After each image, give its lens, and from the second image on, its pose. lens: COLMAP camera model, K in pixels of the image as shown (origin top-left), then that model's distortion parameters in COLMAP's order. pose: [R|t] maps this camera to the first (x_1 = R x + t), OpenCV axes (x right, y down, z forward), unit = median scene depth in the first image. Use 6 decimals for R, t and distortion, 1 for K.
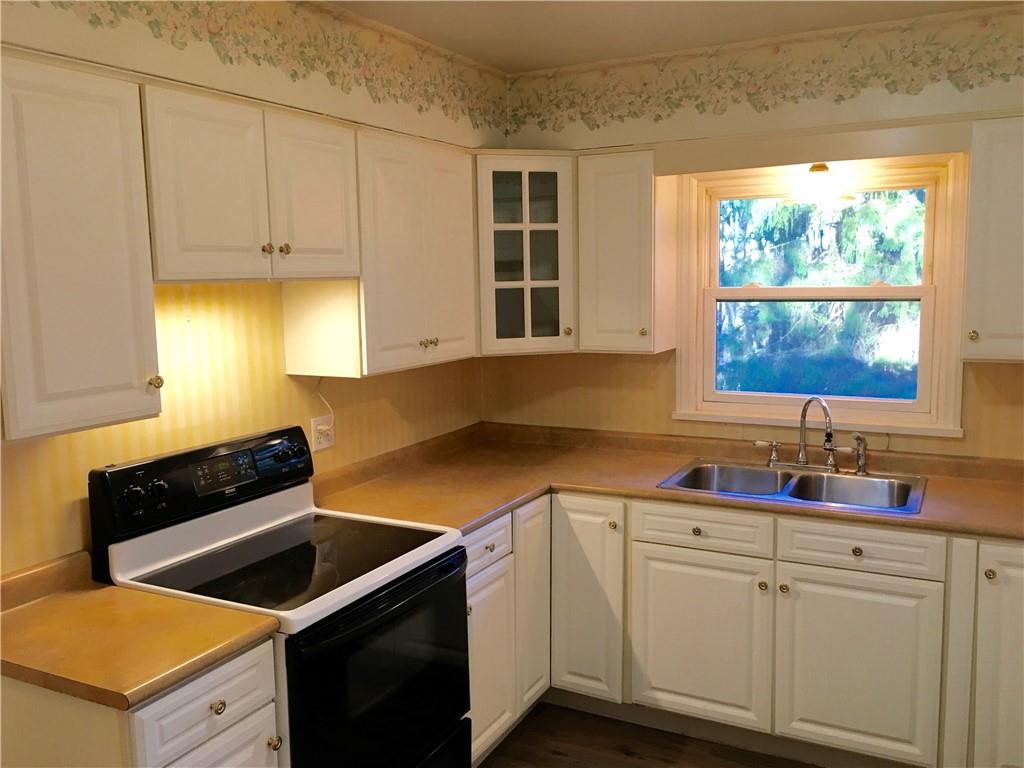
lens RADIAL K [[849.8, 0, 512.0], [0, 849.8, 384.0], [0, 0, 1]] dist [-0.001105, -0.015978]
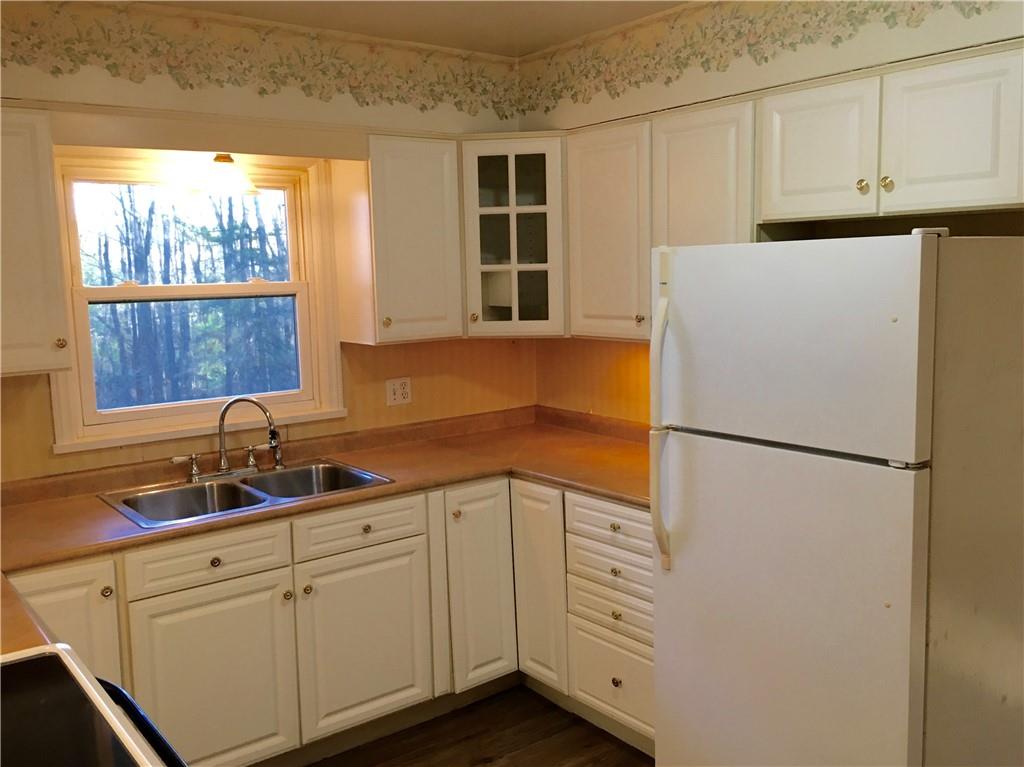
lens RADIAL K [[945.1, 0, 512.0], [0, 945.1, 383.5], [0, 0, 1]] dist [0.050876, -0.065711]
pose [[0.405289, -0.110630, 0.907470, -0.524800], [0.127225, 0.989817, 0.063848, -0.032241], [-0.905293, 0.089576, 0.415237, 0.297141]]
